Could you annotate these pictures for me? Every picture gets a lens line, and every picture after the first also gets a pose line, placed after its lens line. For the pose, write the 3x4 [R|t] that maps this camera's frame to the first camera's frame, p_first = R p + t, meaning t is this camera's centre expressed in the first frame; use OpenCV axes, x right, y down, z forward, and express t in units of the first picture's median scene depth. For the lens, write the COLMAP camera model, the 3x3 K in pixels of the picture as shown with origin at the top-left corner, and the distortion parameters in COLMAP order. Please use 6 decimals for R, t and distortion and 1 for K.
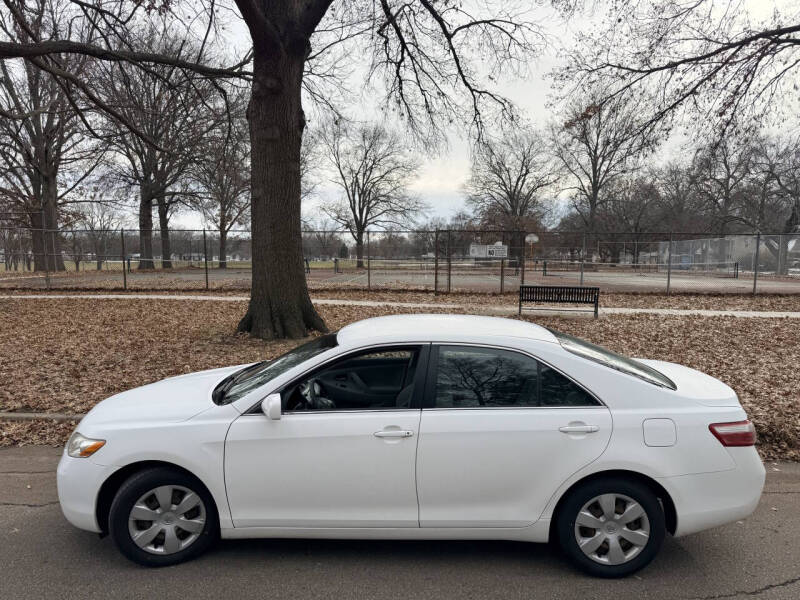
lens RADIAL K [[575.1, 0, 400.0], [0, 575.1, 300.0], [0, 0, 1]] dist [0.031538, -0.033776]
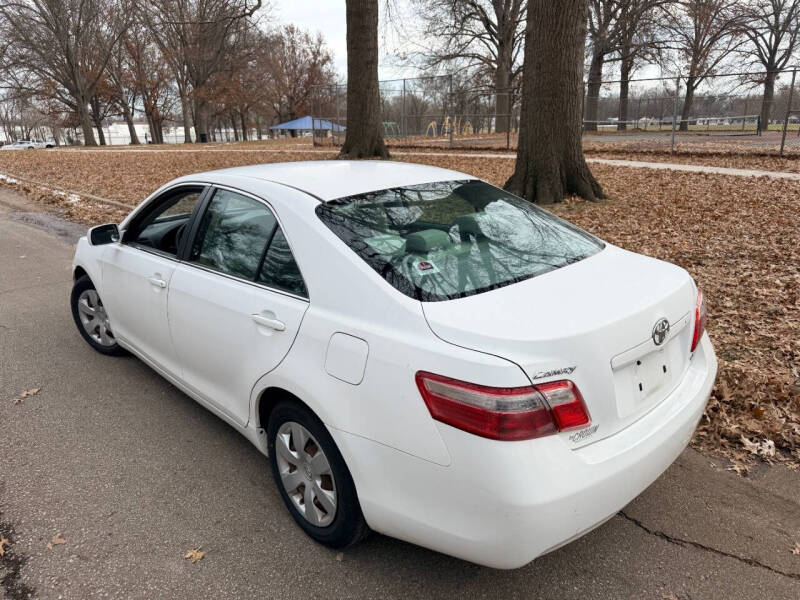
lens RADIAL K [[575.1, 0, 400.0], [0, 575.1, 300.0], [0, 0, 1]] dist [0.031538, -0.033776]
pose [[0.693364, 0.201821, -0.691747, 0.160317], [-0.043313, 0.969914, 0.239564, 0.005027], [0.719284, -0.136144, 0.681245, 0.117490]]
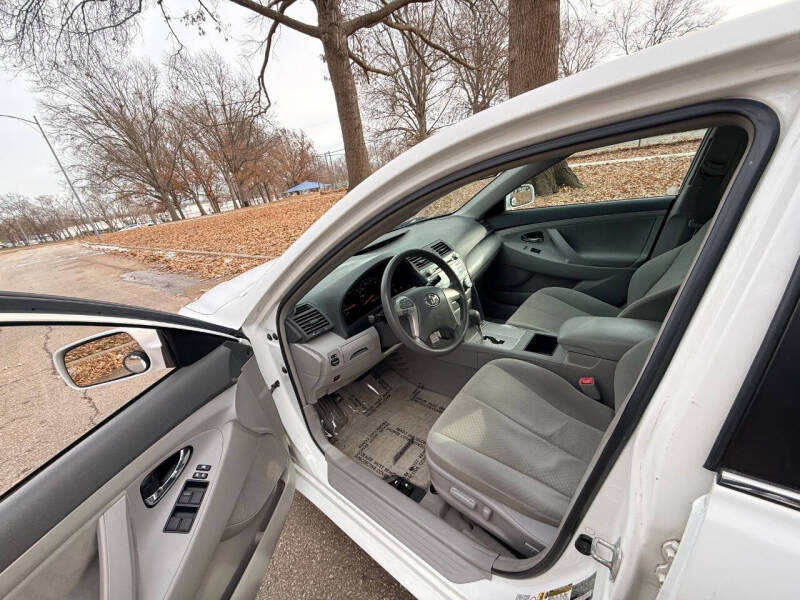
lens RADIAL K [[315.9, 0, 398.7], [0, 315.9, 302.7], [0, 0, 1]] dist [-0.000706, -0.000386]
pose [[0.774065, 0.122072, -0.621226, 0.003140], [0.107972, 0.941407, 0.319524, 0.019247], [0.623831, -0.314407, 0.715530, 0.164094]]
